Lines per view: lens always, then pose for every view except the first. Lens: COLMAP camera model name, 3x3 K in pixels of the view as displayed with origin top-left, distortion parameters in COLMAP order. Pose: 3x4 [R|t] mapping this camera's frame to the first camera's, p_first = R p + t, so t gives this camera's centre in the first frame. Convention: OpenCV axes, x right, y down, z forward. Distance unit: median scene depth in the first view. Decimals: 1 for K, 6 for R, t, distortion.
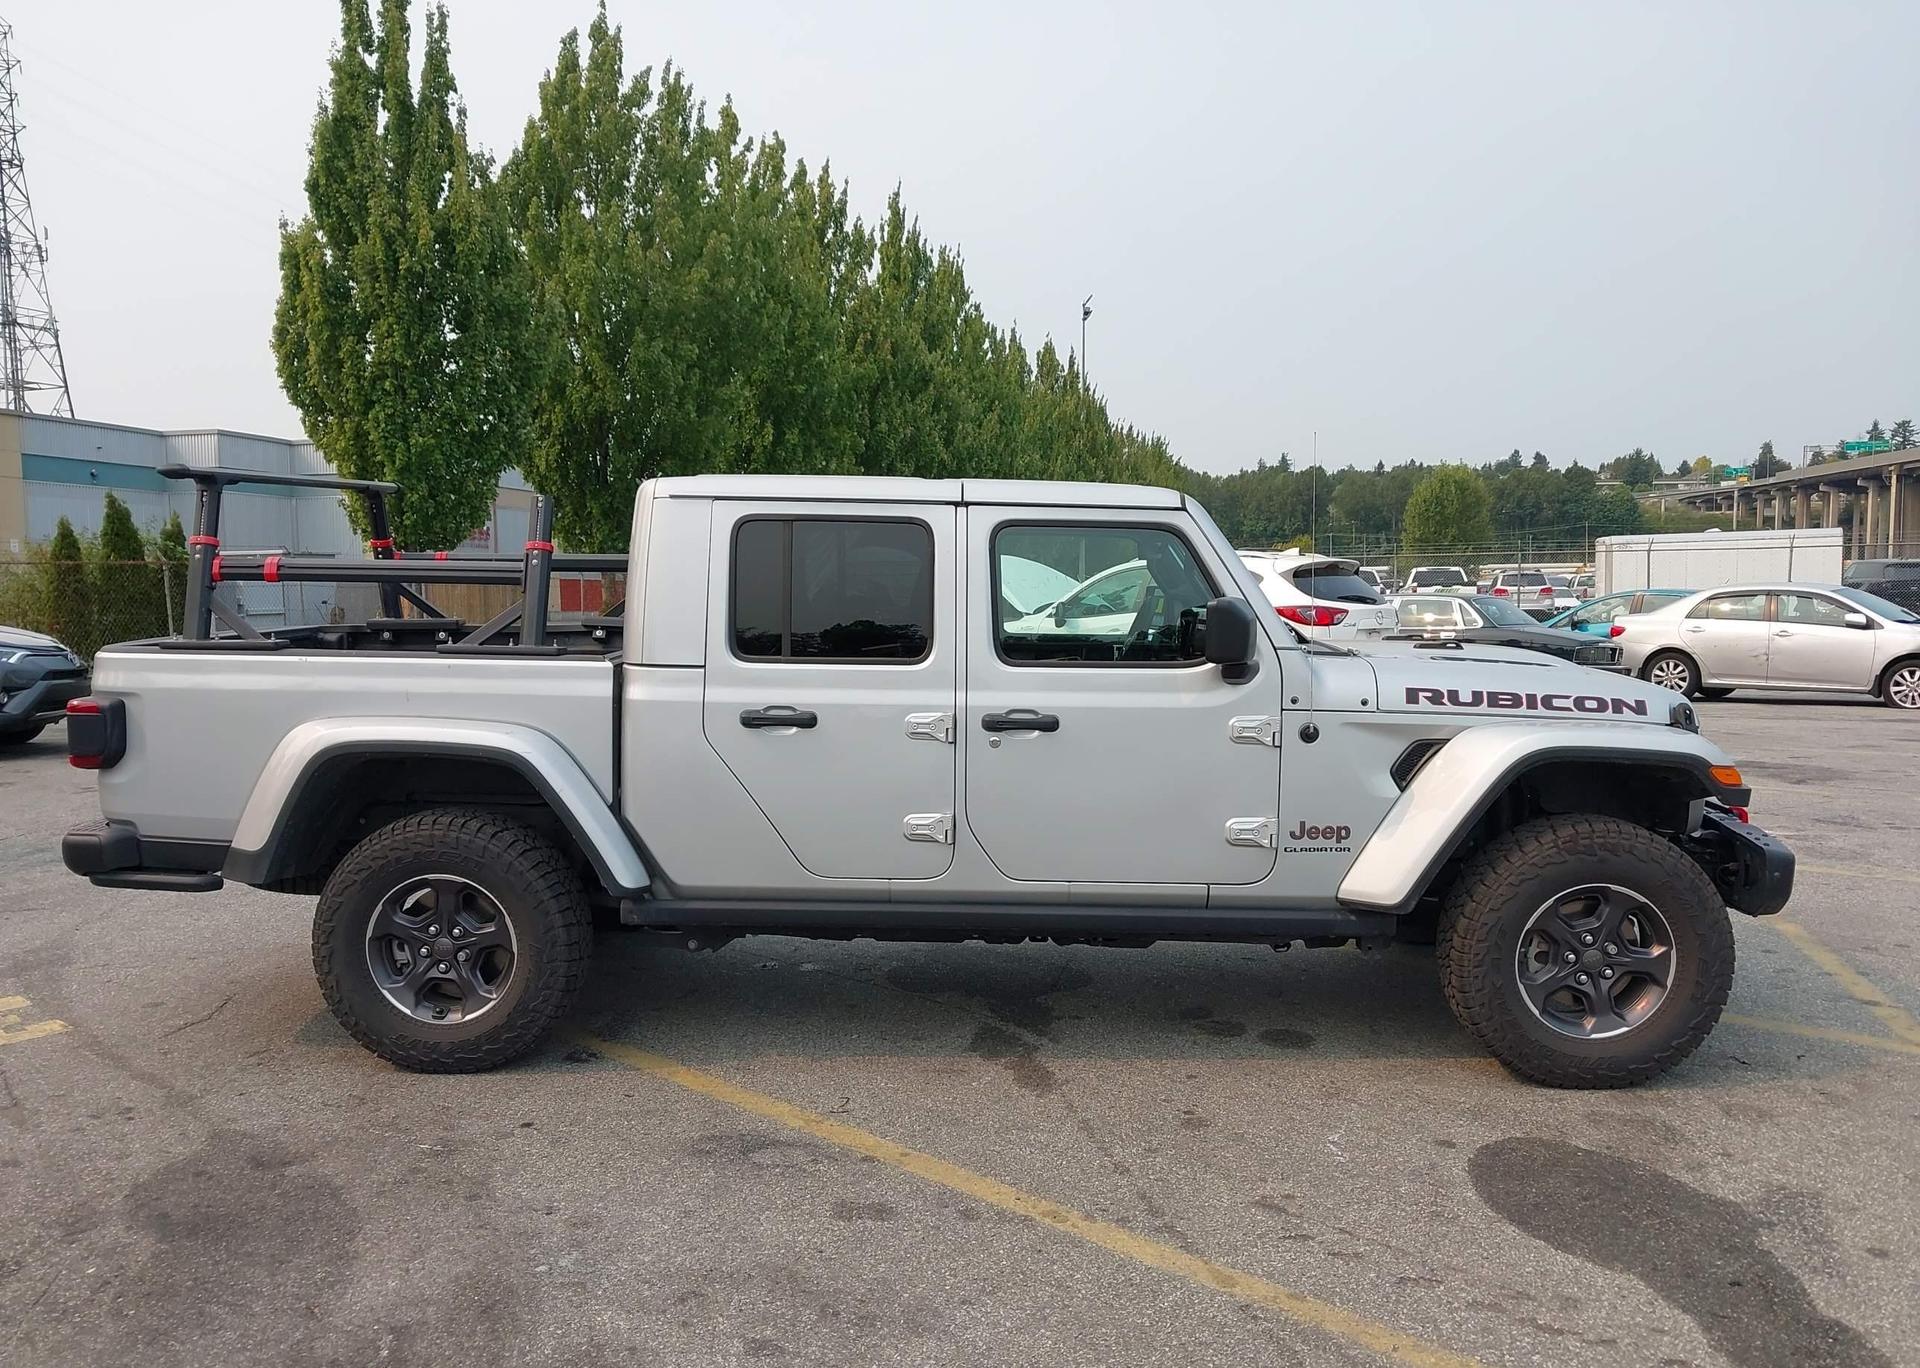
lens RADIAL K [[1538.5, 0, 961.8], [0, 1538.5, 648.3], [0, 0, 1]] dist [0.026499, -0.005409]
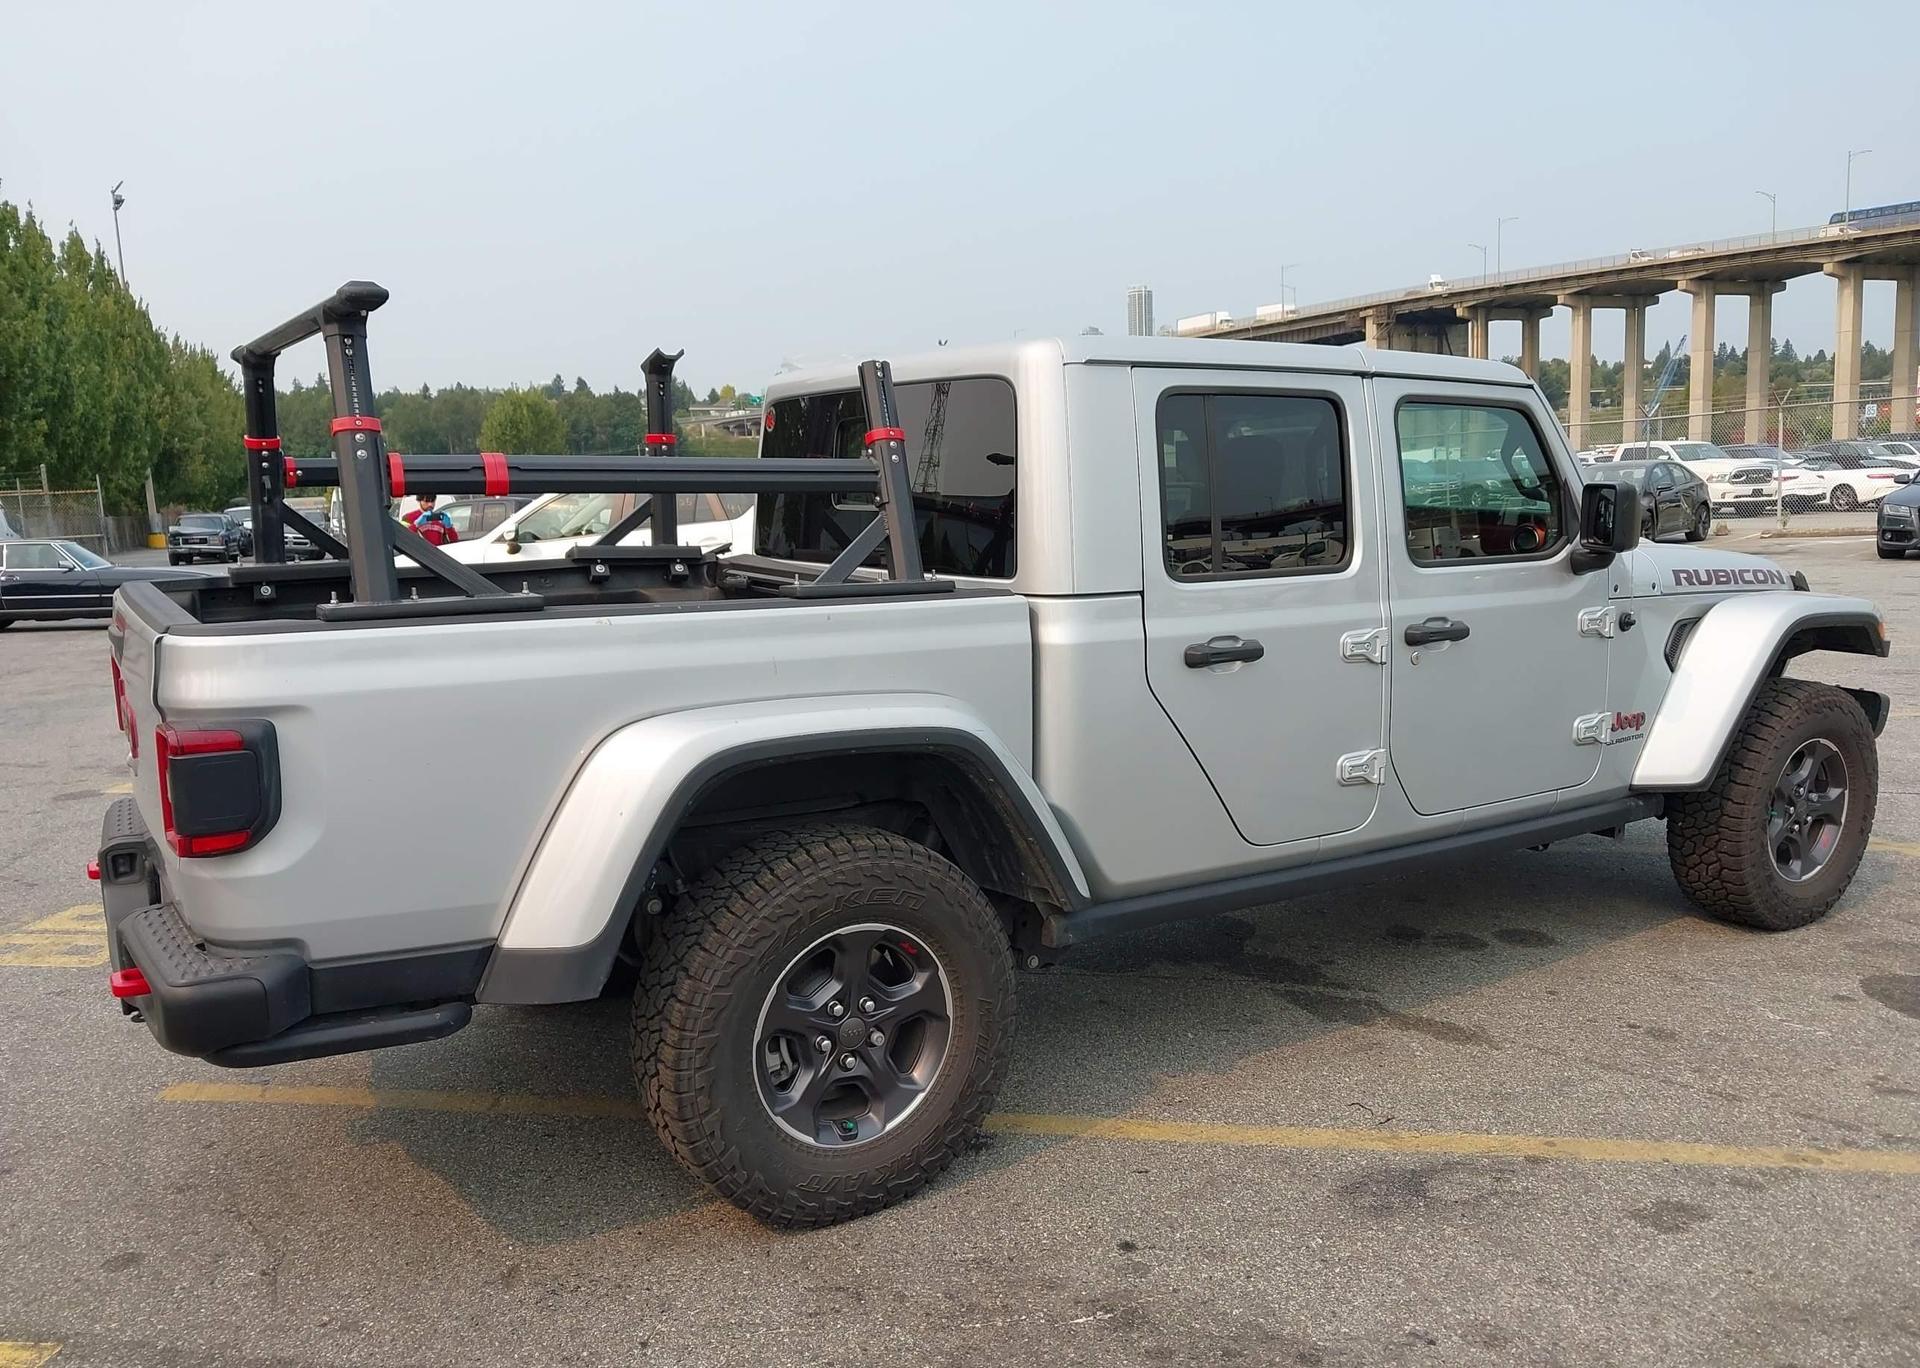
lens RADIAL K [[1521.4, 0, 976.8], [0, 1521.4, 680.9], [0, 0, 1]] dist [0.009475, -0.007825]
pose [[0.824134, -0.094018, 0.558537, -0.642909], [0.053999, 0.994677, 0.087756, -0.014128], [-0.563815, -0.042163, 0.824824, 0.429330]]
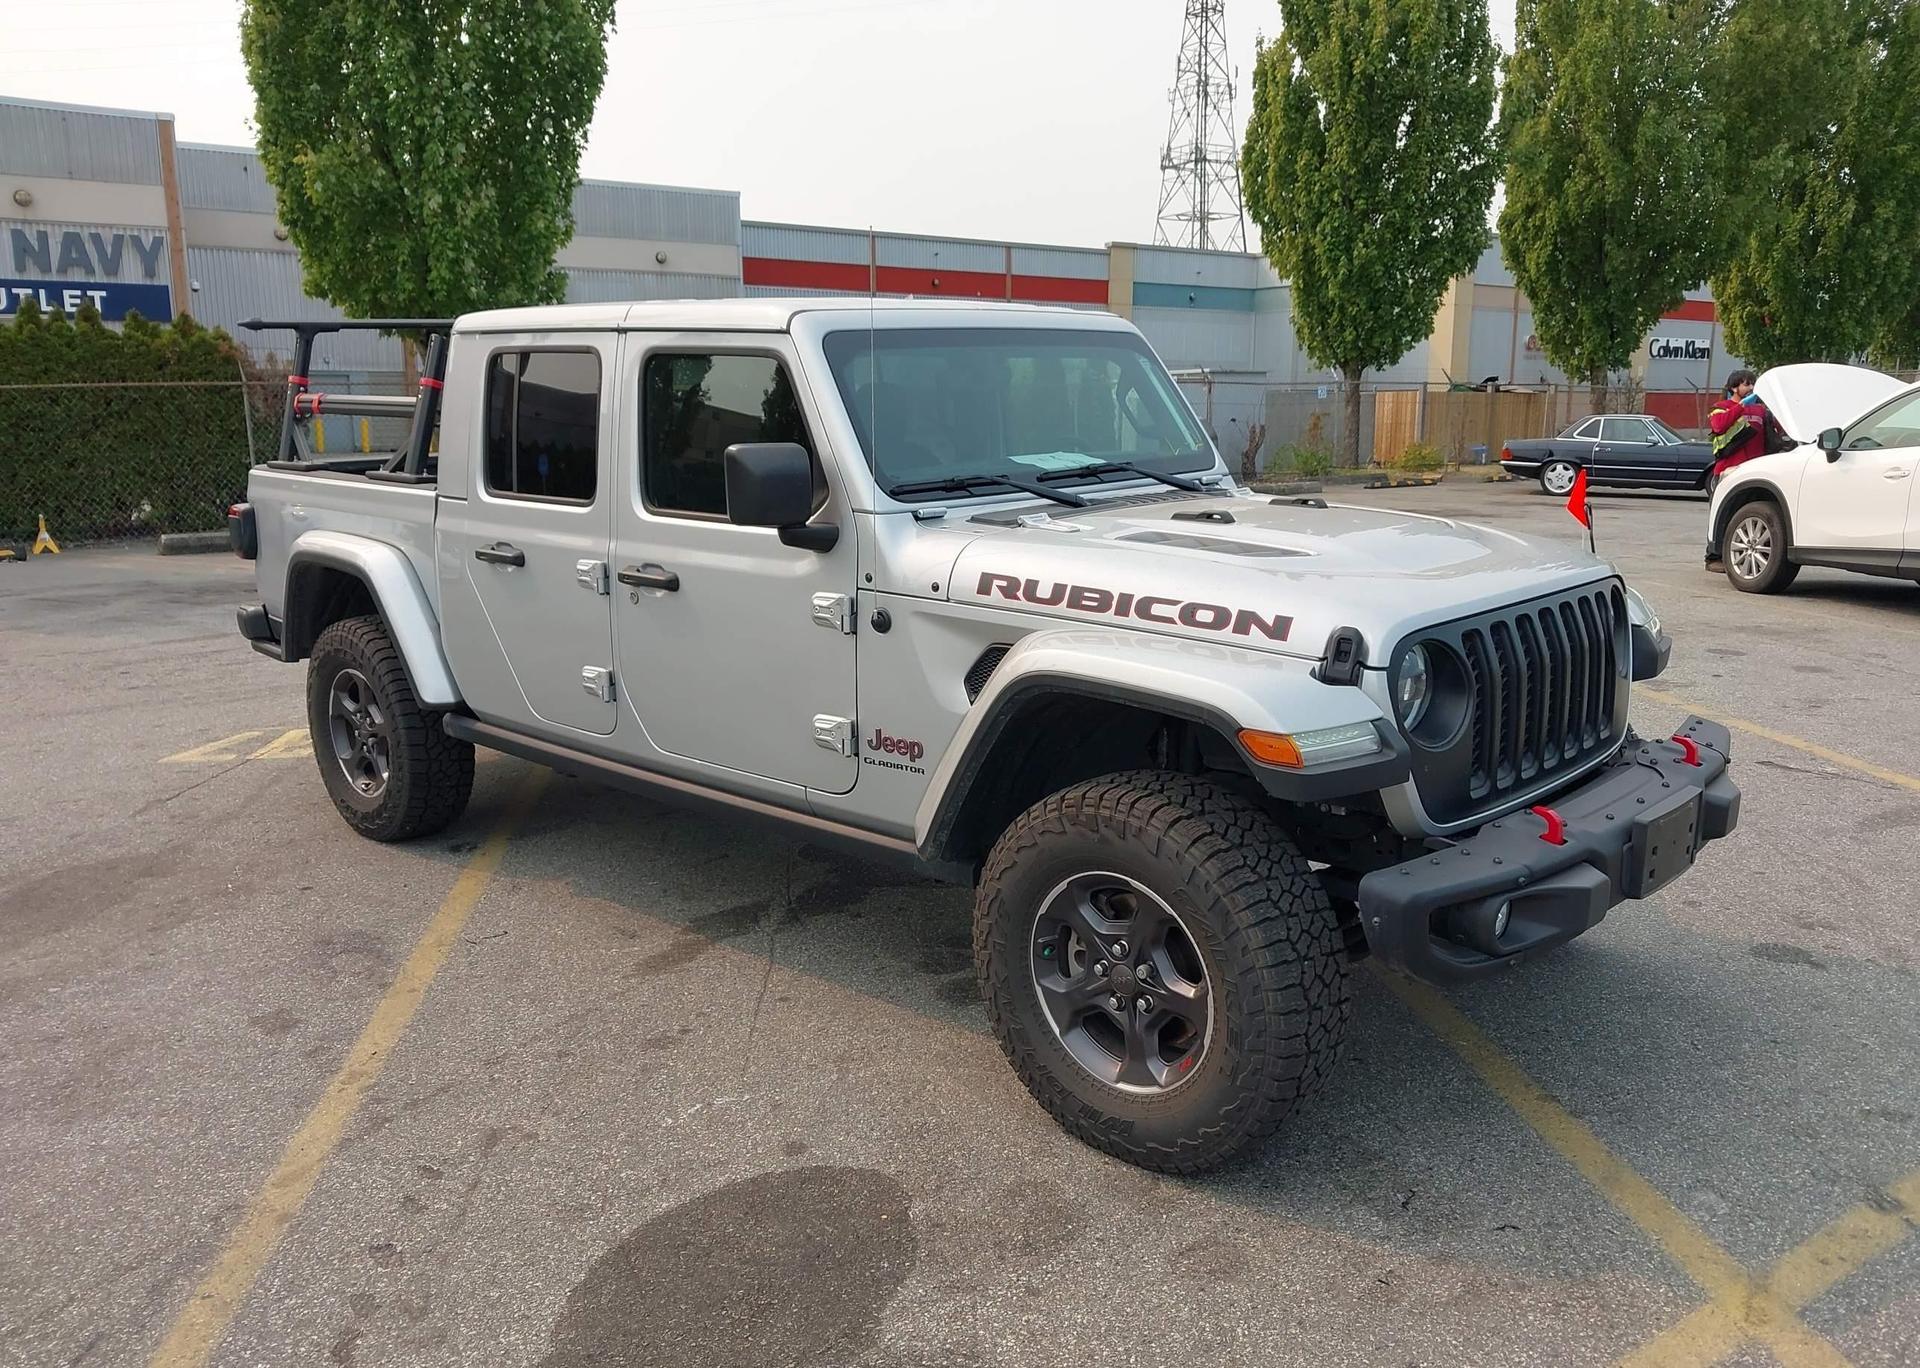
lens RADIAL K [[1594.2, 0, 1041.6], [0, 1594.2, 641.6], [0, 0, 1]] dist [0.009537, -0.001478]
pose [[0.753718, 0.101170, -0.649364, 0.811837], [-0.027886, 0.992113, 0.122202, -0.036458], [0.656606, -0.073998, 0.750595, 0.429788]]
